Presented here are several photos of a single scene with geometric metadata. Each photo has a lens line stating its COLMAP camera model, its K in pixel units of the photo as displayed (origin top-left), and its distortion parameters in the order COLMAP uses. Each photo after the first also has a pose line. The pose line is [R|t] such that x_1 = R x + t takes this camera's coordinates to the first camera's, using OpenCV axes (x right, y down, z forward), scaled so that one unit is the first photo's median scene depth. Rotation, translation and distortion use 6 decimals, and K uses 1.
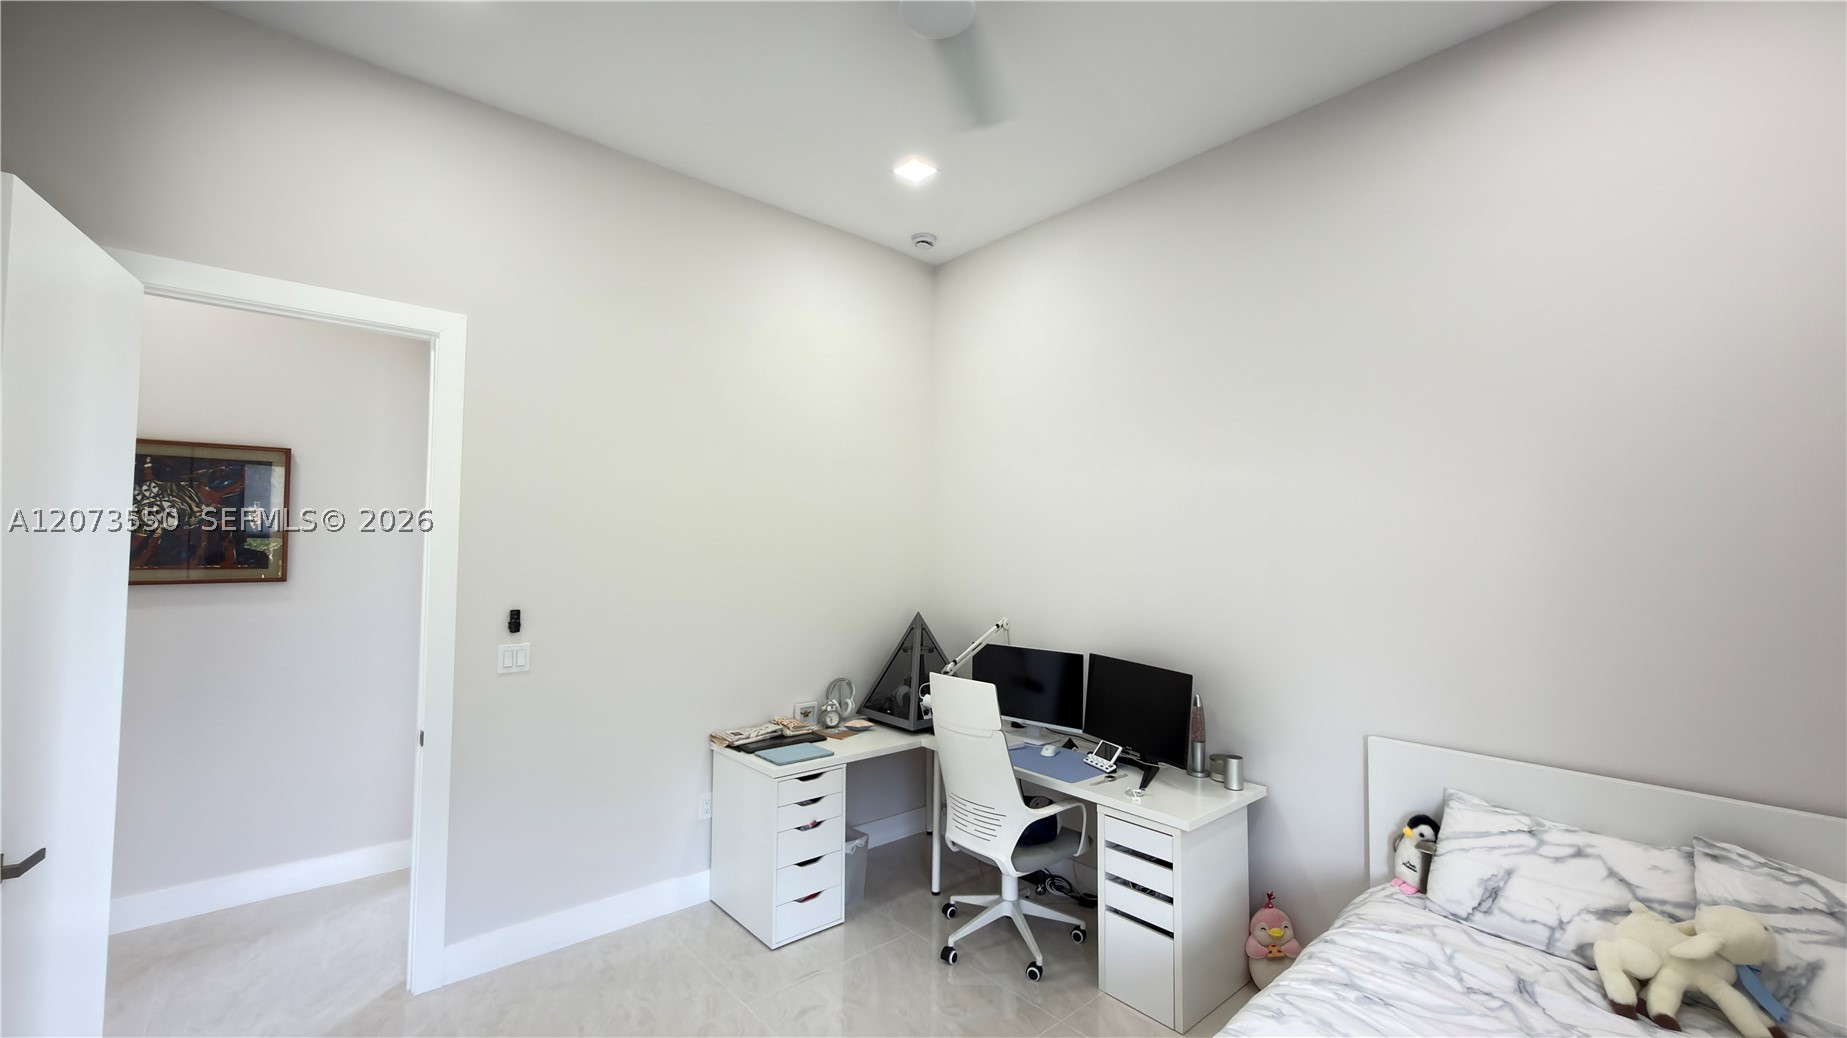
lens RADIAL K [[740.8, 0, 923.5], [0, 740.8, 519.0], [0, 0, 1]] dist [0.000717, 0.000297]
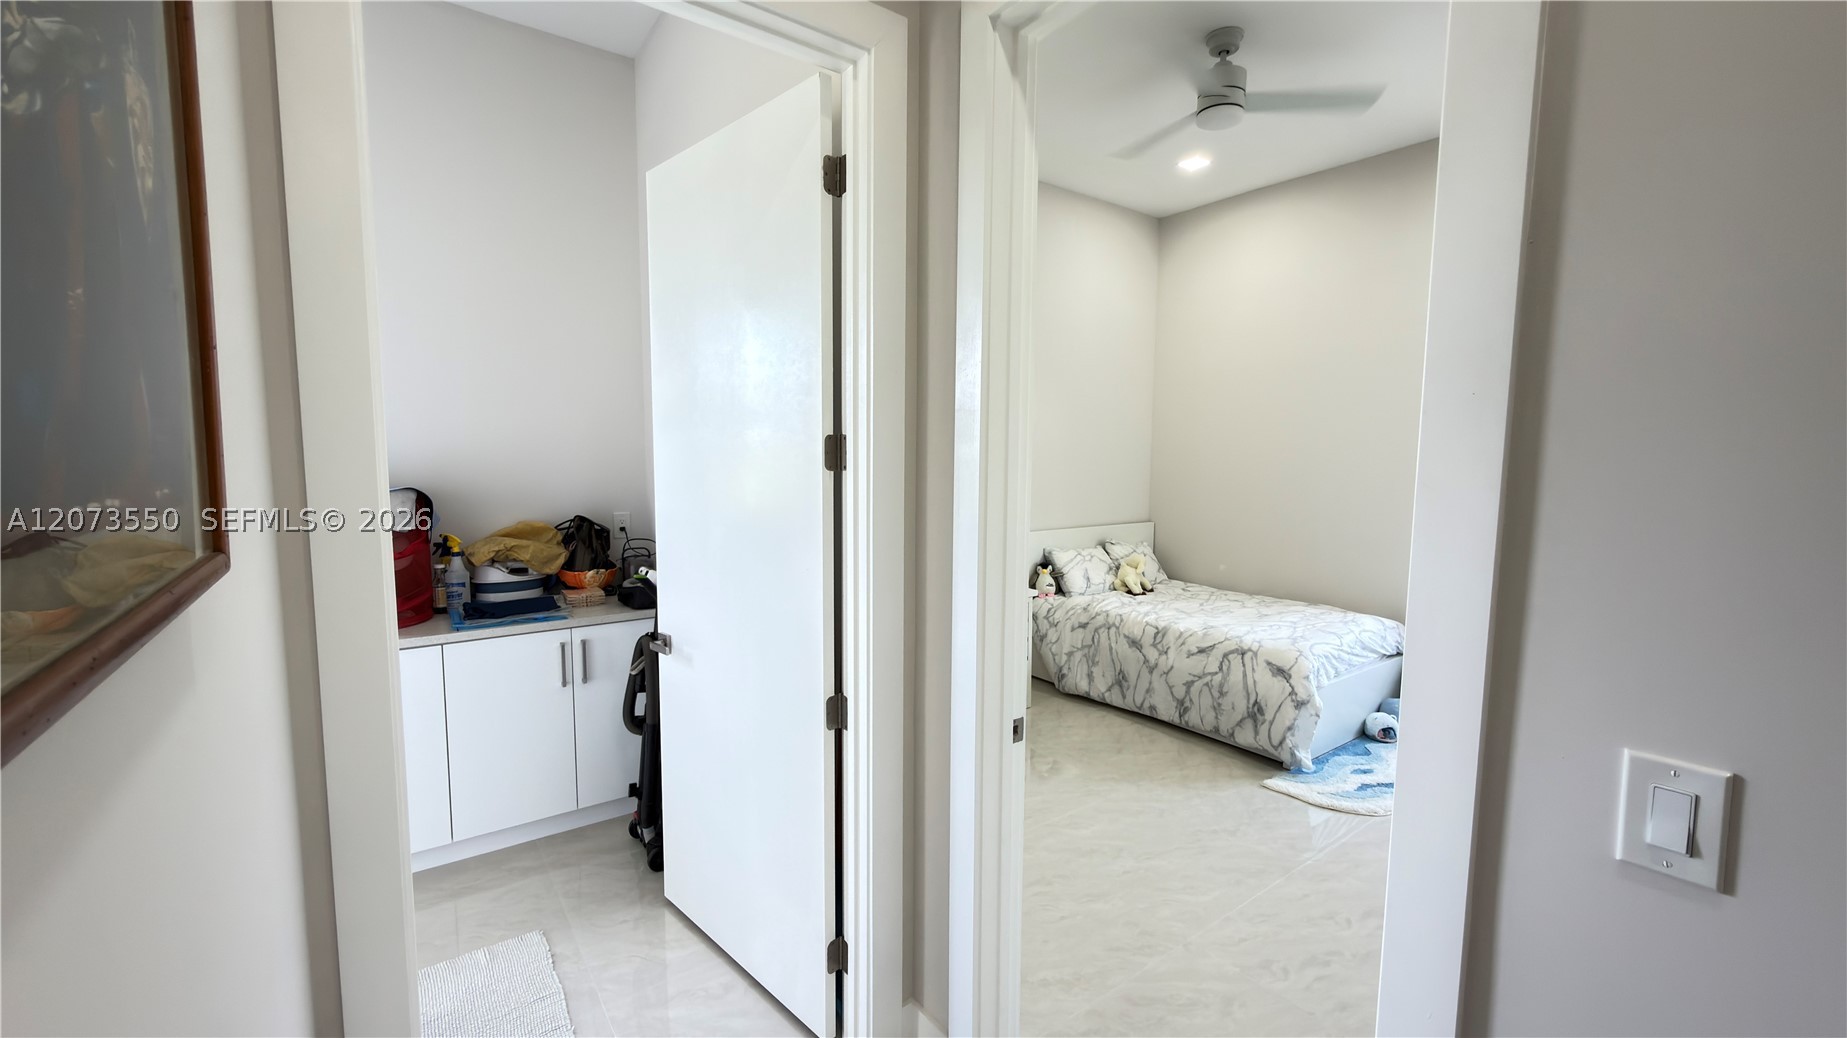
lens RADIAL K [[740.8, 0, 923.5], [0, 740.8, 519.0], [0, 0, 1]] dist [0.000717, 0.000297]
pose [[0.088476, -0.102598, 0.990780, -1.674105], [-0.047484, 0.993116, 0.107081, 0.073860], [-0.994946, -0.056521, 0.082995, 1.350881]]
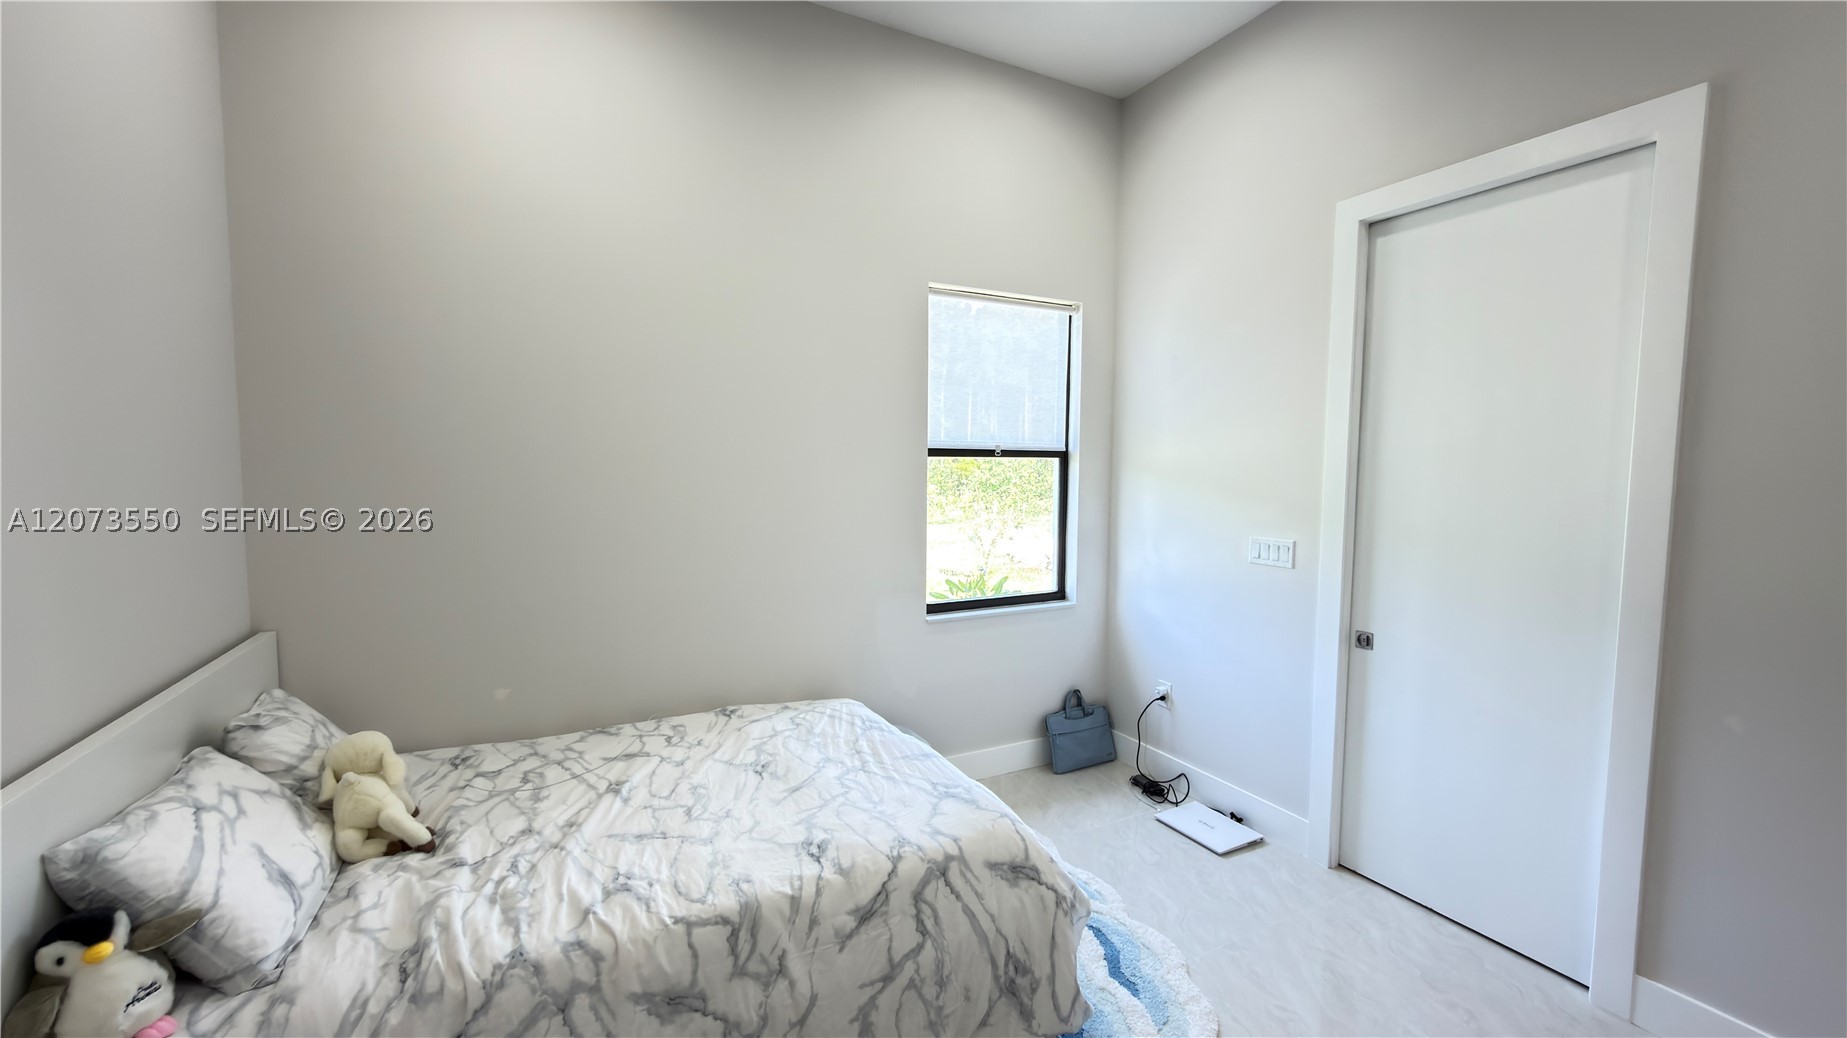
lens RADIAL K [[740.8, 0, 923.5], [0, 740.8, 519.0], [0, 0, 1]] dist [0.000717, 0.000297]
pose [[-0.971666, -0.034709, 0.233797, 0.018949], [-0.027607, 0.999055, 0.033581, 0.118039], [-0.234742, 0.026175, -0.971705, 1.542621]]
